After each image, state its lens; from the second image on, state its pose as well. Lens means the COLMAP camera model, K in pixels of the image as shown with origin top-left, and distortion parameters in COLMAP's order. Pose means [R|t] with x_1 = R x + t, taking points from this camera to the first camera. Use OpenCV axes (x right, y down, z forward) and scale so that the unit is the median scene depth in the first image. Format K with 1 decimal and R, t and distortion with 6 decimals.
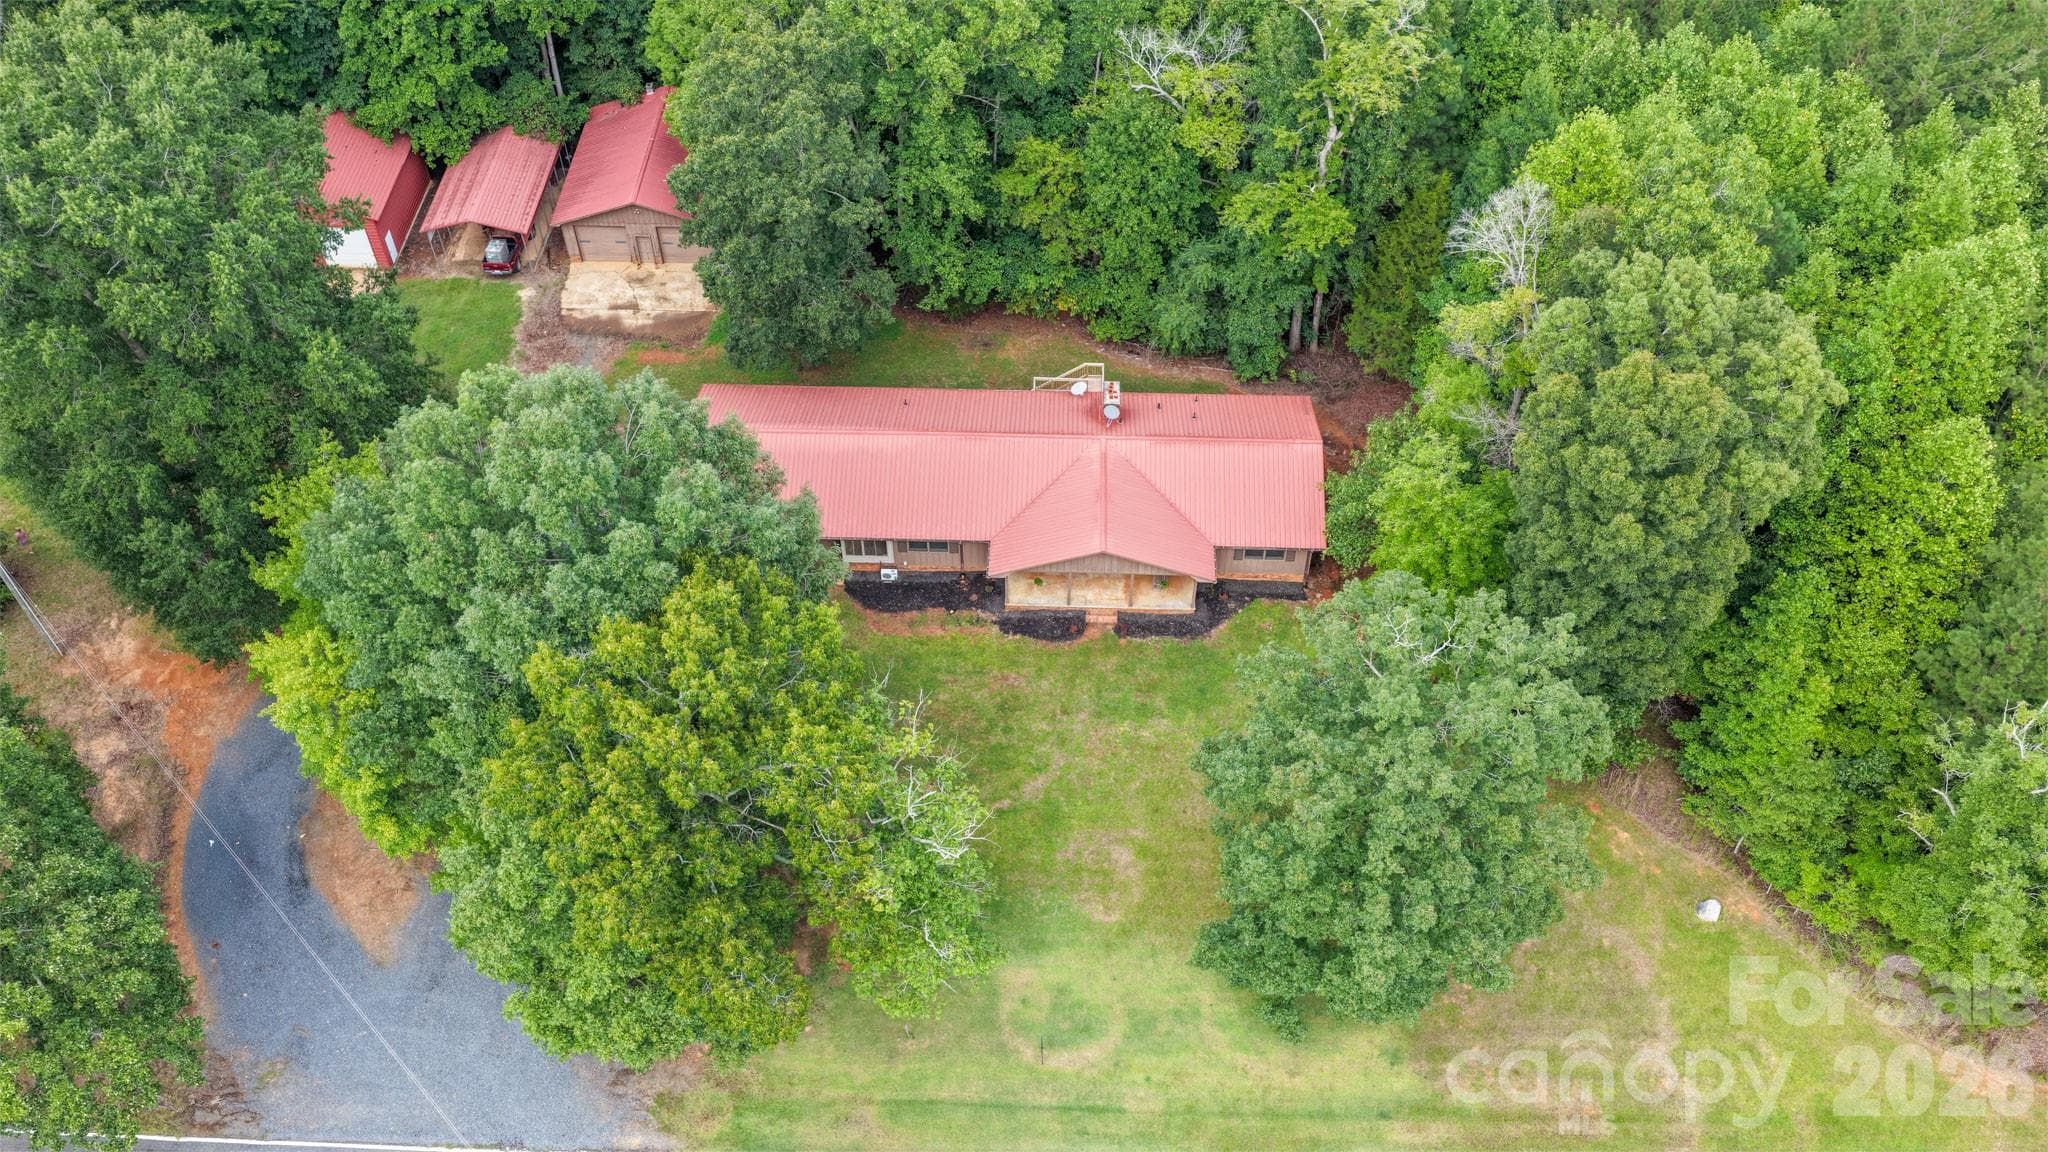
lens RADIAL K [[1703.6, 0, 1024.0], [0, 1703.6, 576.0], [0, 0, 1]] dist [-0.014323, 0.040397]
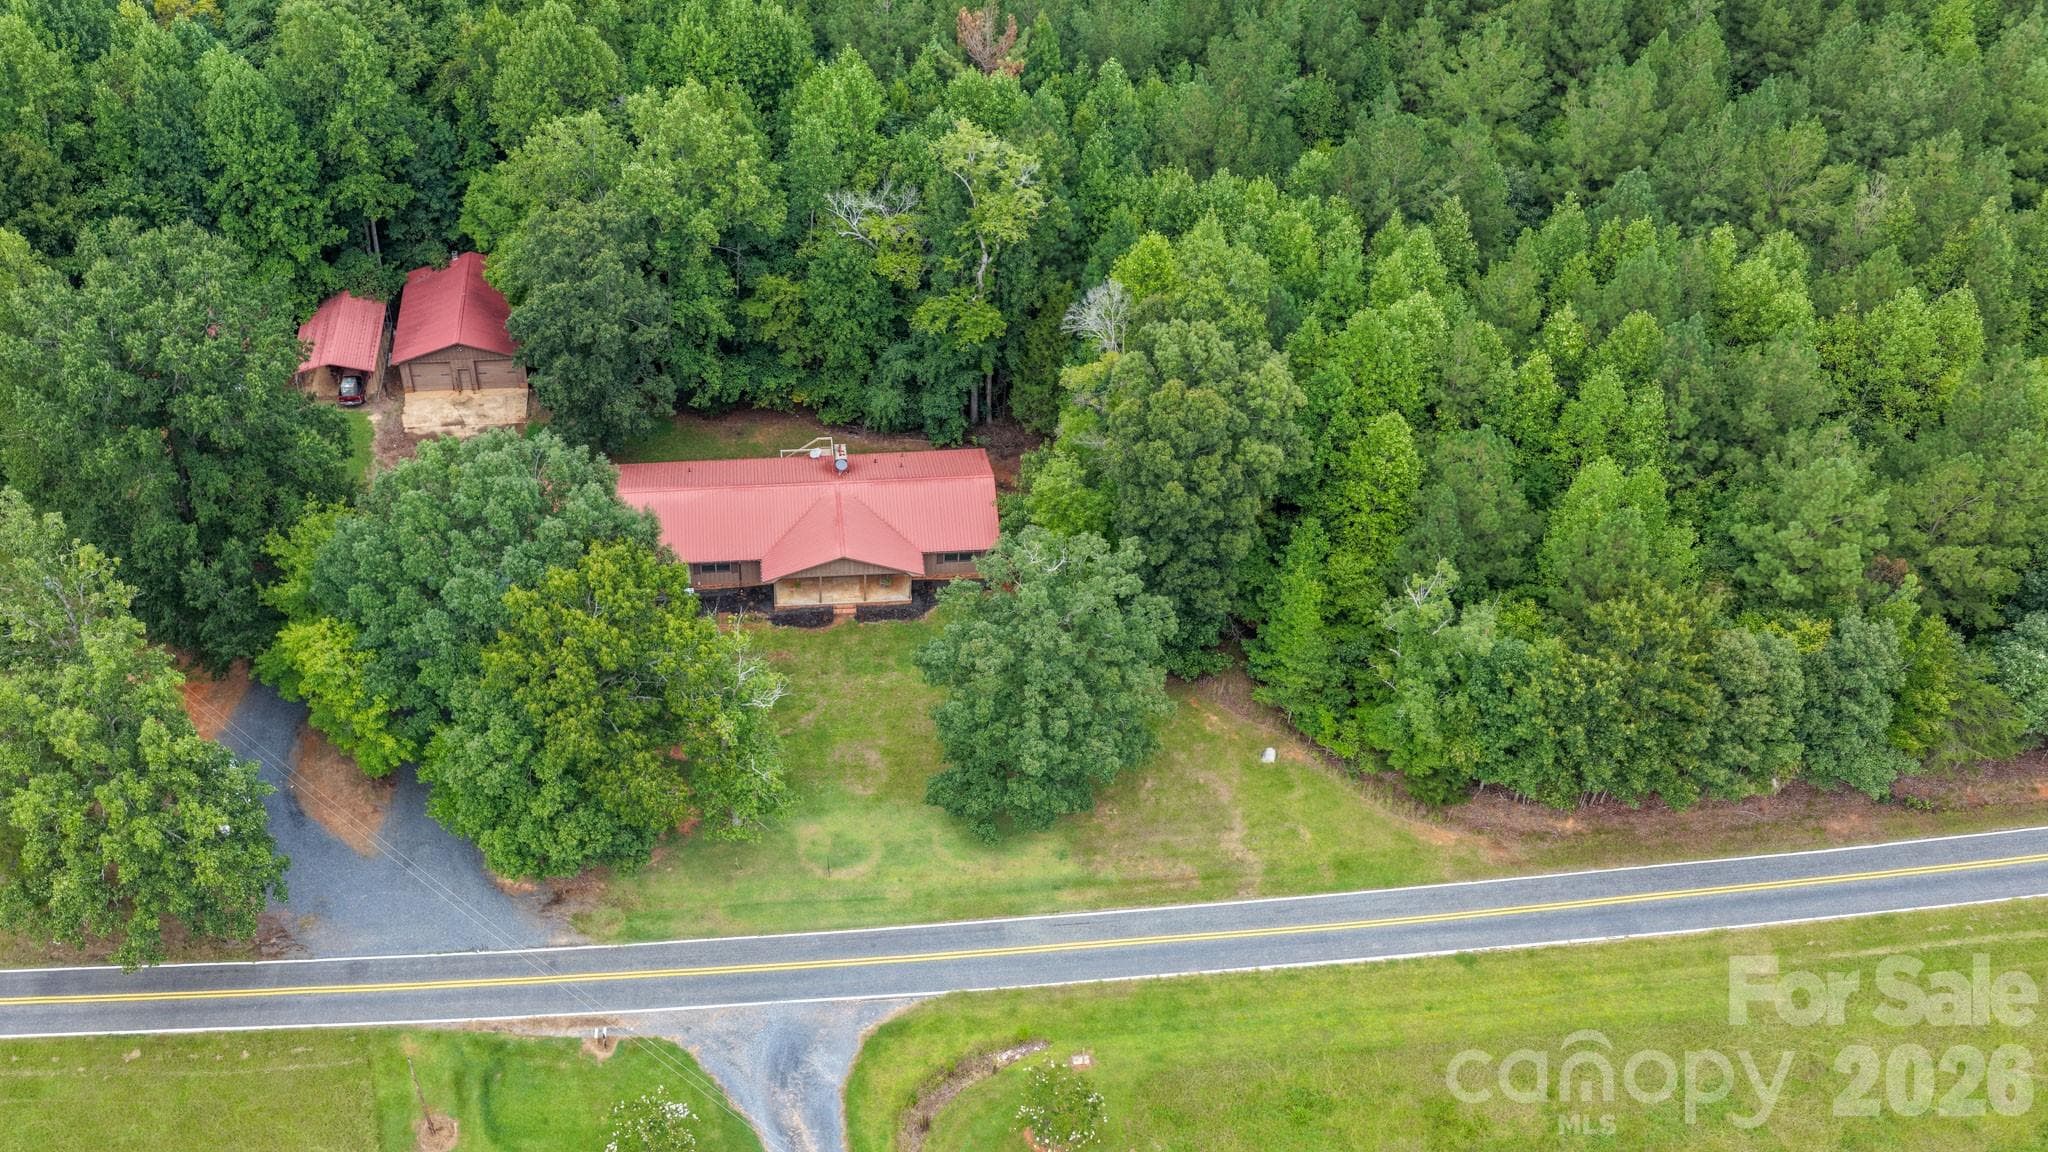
lens RADIAL K [[2018.4, 0, 838.6], [0, 2018.4, 634.6], [0, 0, 1]] dist [0.002787, -0.000743]
pose [[0.996045, -0.066529, 0.058890, -0.057427], [0.071214, 0.994134, -0.081402, 0.176869], [-0.053129, 0.085274, 0.994940, -0.629284]]
